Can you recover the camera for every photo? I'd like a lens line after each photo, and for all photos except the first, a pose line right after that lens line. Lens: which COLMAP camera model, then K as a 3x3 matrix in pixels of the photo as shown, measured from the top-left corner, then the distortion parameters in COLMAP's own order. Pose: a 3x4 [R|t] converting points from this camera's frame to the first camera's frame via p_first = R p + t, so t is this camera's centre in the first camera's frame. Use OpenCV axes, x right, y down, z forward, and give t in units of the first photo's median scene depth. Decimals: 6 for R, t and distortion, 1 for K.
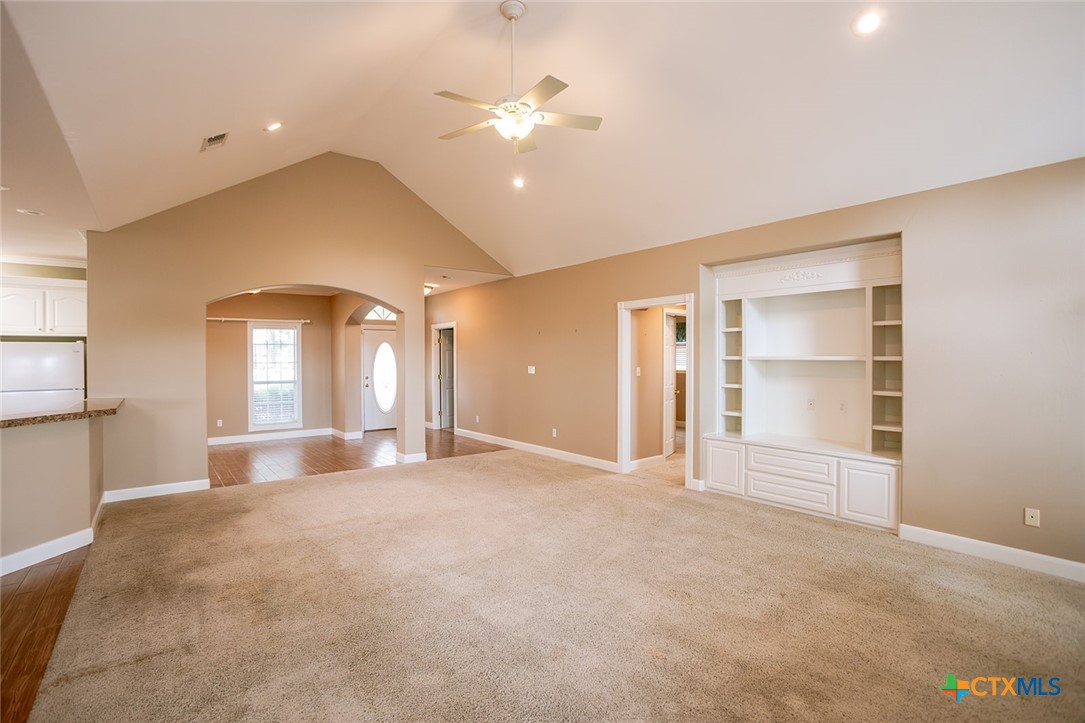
lens RADIAL K [[510.2, 0, 534.1], [0, 510.2, 357.9], [0, 0, 1]] dist [-0.065644, 0.031331]
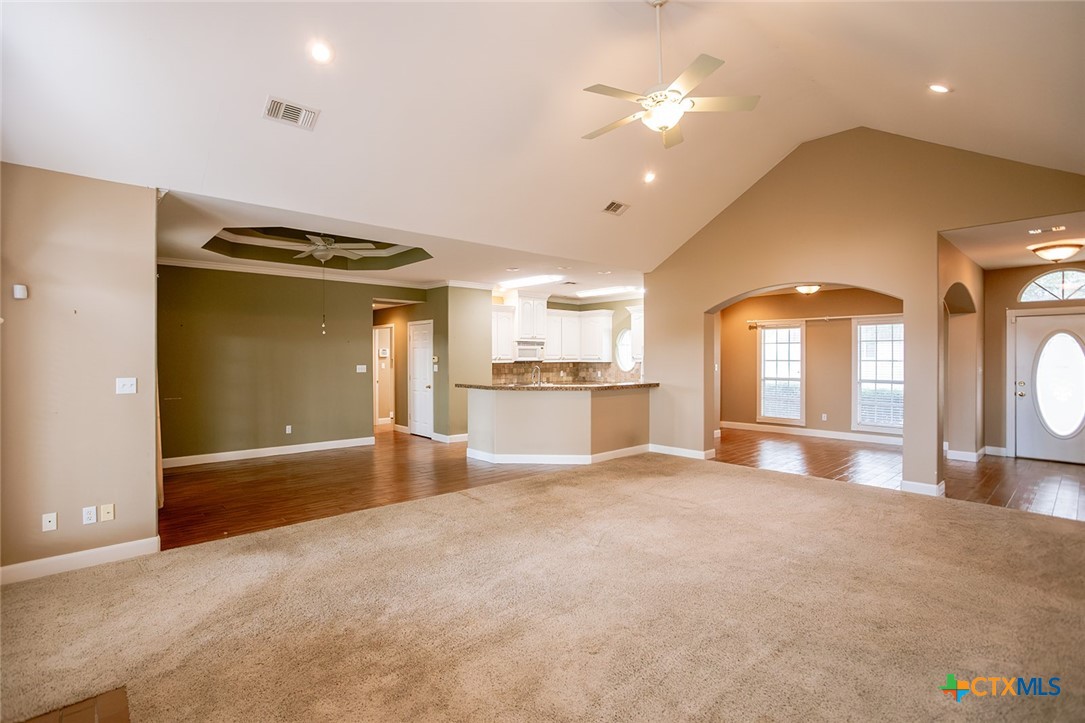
lens RADIAL K [[518.7, 0, 522.5], [0, 518.7, 361.7], [0, 0, 1]] dist [-0.052396, 0.028571]
pose [[0.068001, 0.017331, -0.997535, 0.626749], [-0.000219, 0.999849, 0.017356, -0.007803], [0.997685, -0.000961, 0.067995, 0.462448]]
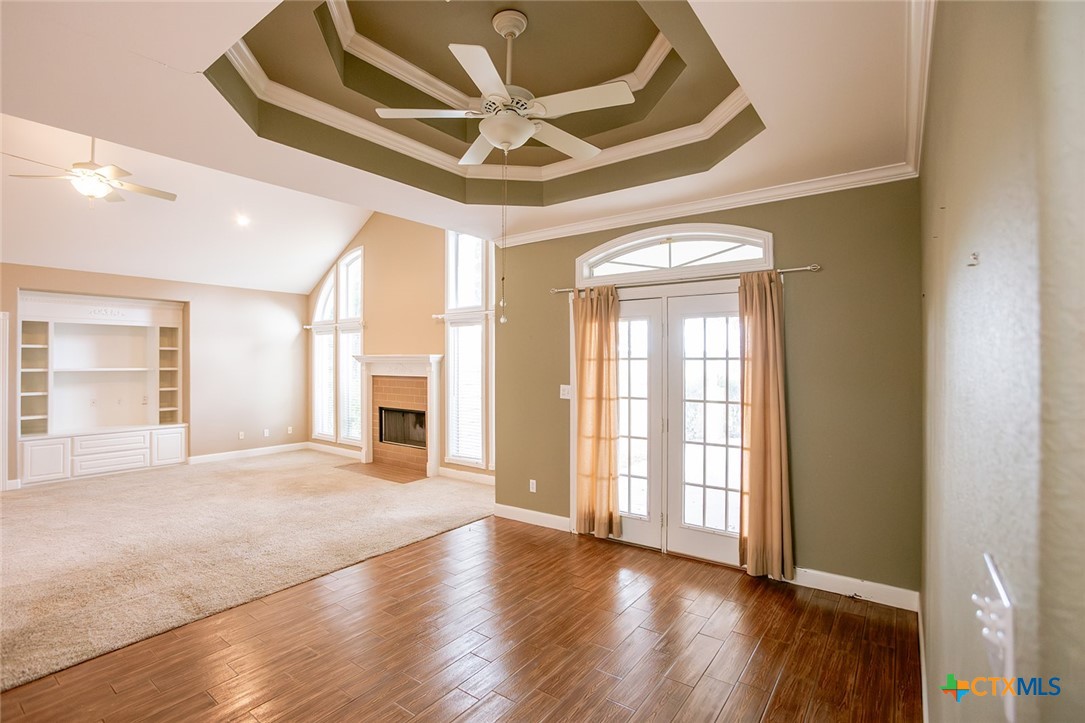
lens RADIAL K [[513.5, 0, 526.7], [0, 513.5, 360.3], [0, 0, 1]] dist [-0.070701, 0.032481]
pose [[-0.268285, 0.005373, 0.963325, -1.035720], [0.004549, 0.999980, -0.004310, -0.013167], [-0.963329, 0.003226, -0.268304, 0.200643]]
